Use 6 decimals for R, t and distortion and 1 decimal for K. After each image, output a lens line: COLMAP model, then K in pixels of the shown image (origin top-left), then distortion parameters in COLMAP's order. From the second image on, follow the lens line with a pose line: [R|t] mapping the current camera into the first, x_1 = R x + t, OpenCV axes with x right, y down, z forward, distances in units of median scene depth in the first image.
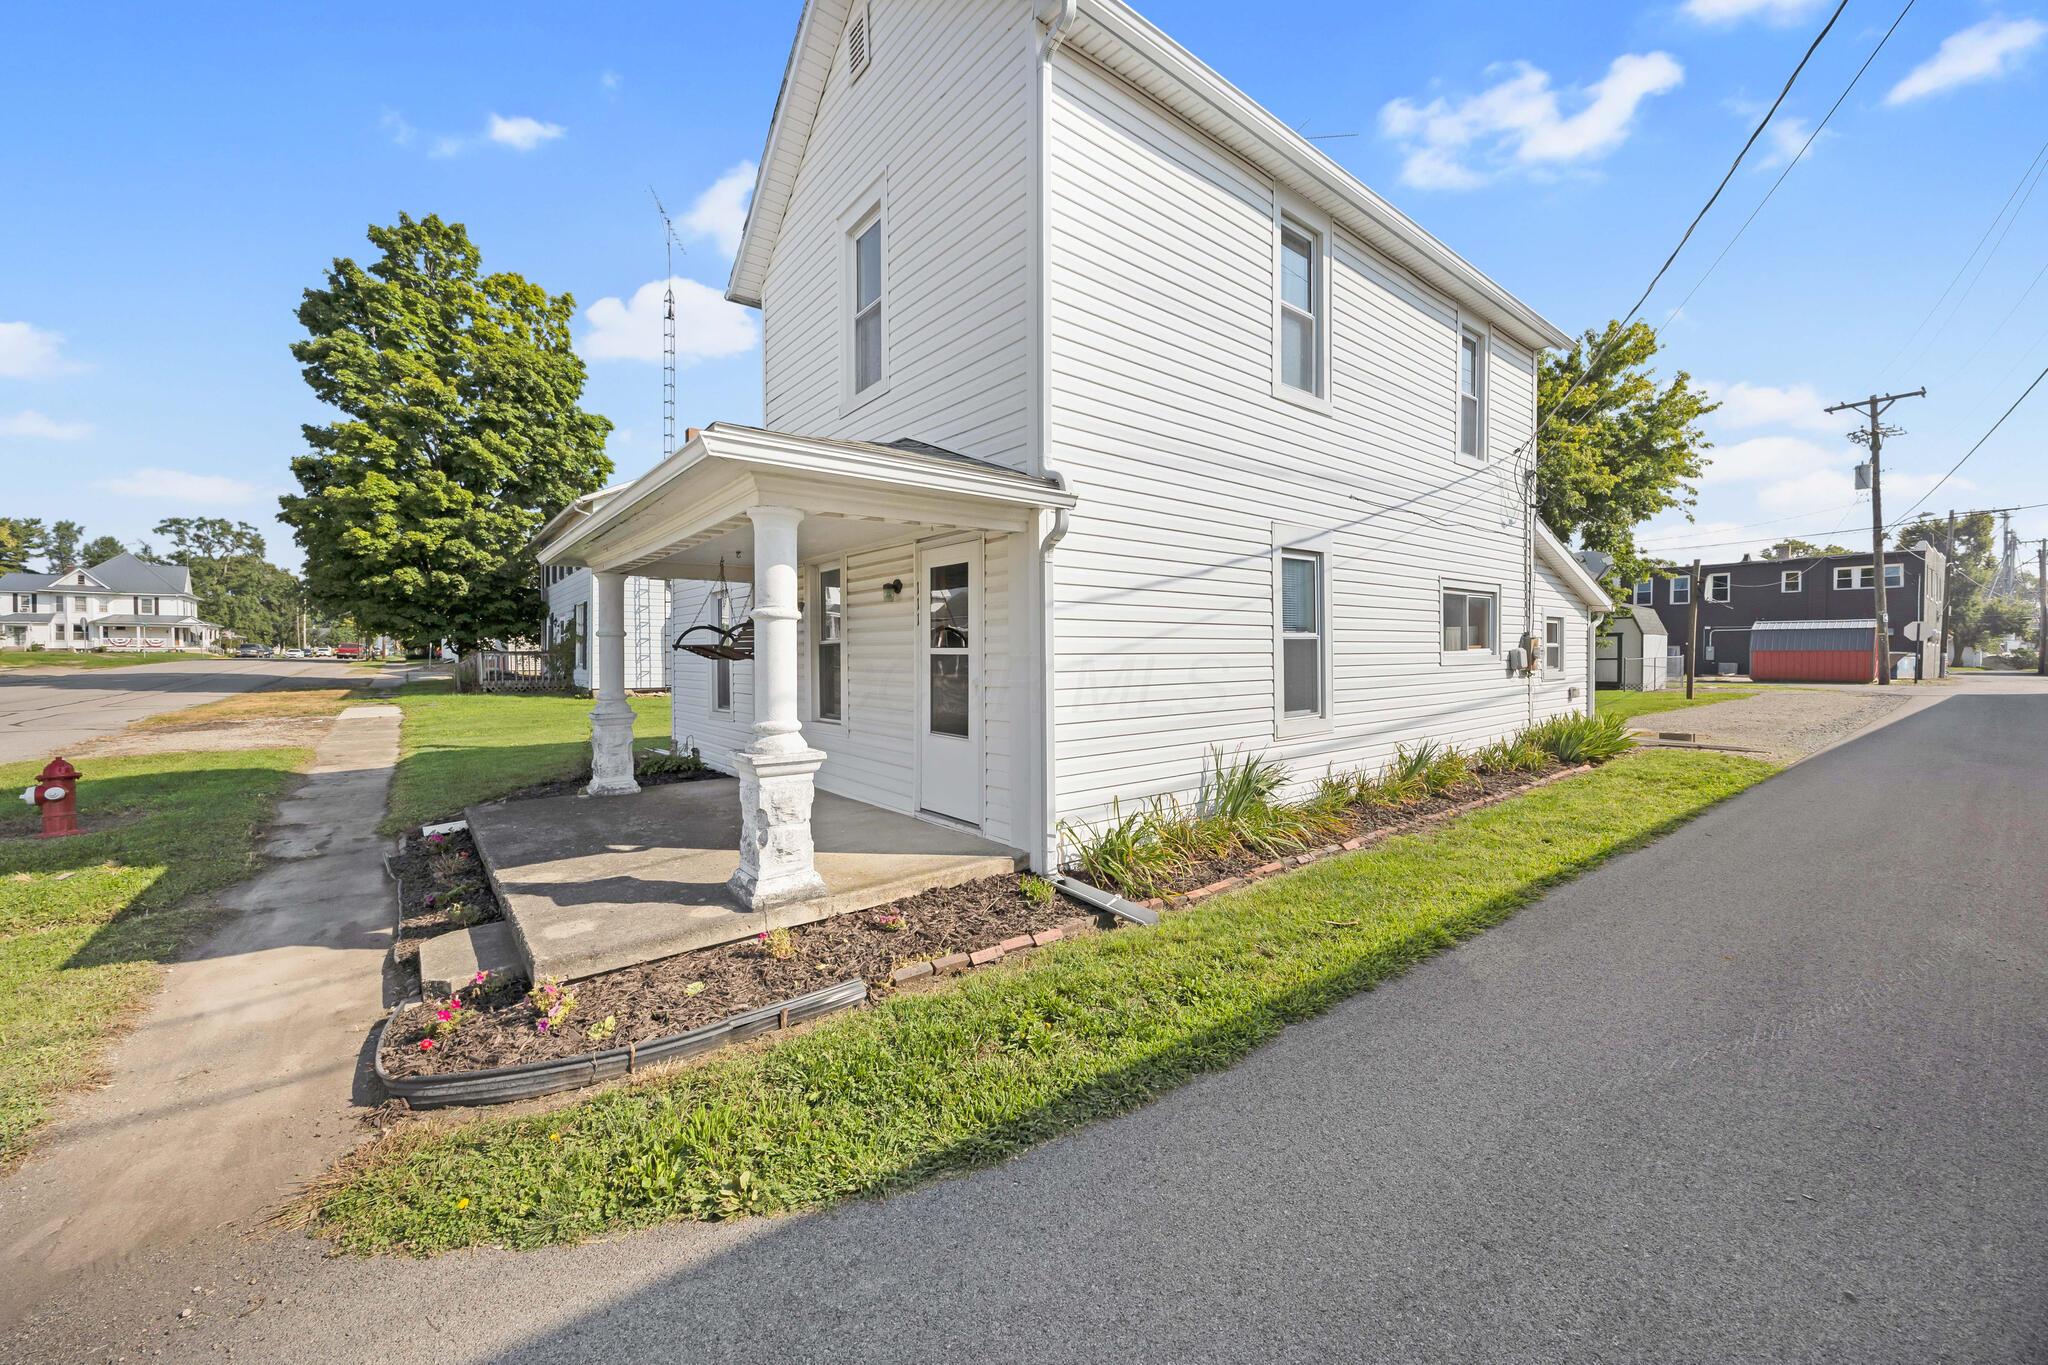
lens RADIAL K [[772.7, 0, 1022.6], [0, 772.7, 702.8], [0, 0, 1]] dist [-0.003380, -0.000058]
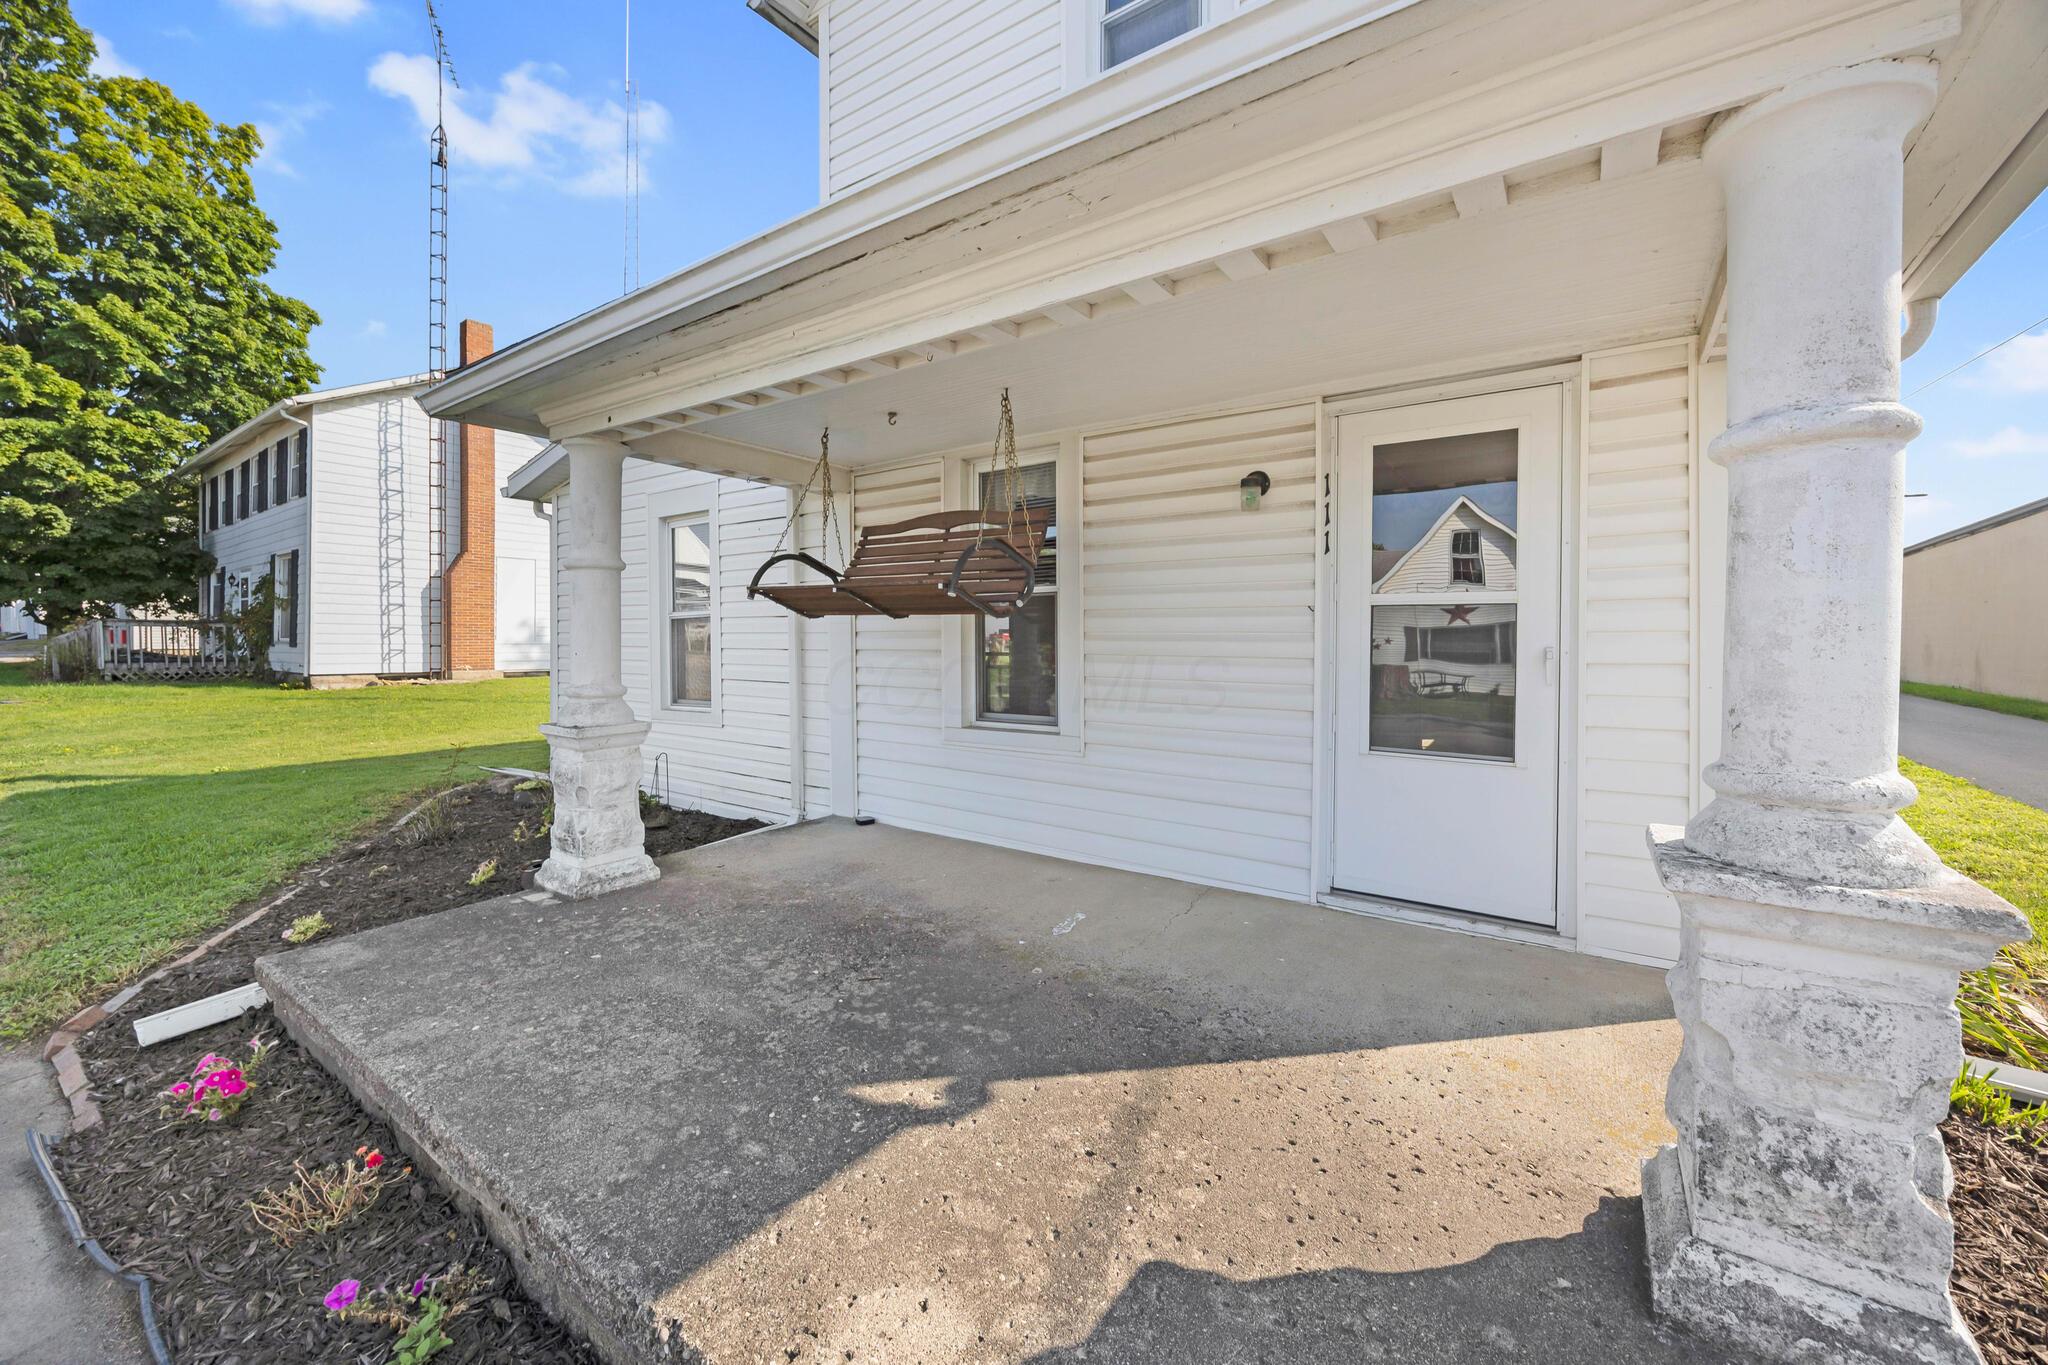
lens RADIAL K [[788.5, 0, 1033.4], [0, 788.5, 674.3], [0, 0, 1]] dist [-0.003745, -0.000071]
pose [[0.960399, -0.006959, 0.278541, -0.103120], [0.010684, 0.999873, -0.011858, -0.002267], [-0.278423, 0.014364, 0.960351, 0.111039]]
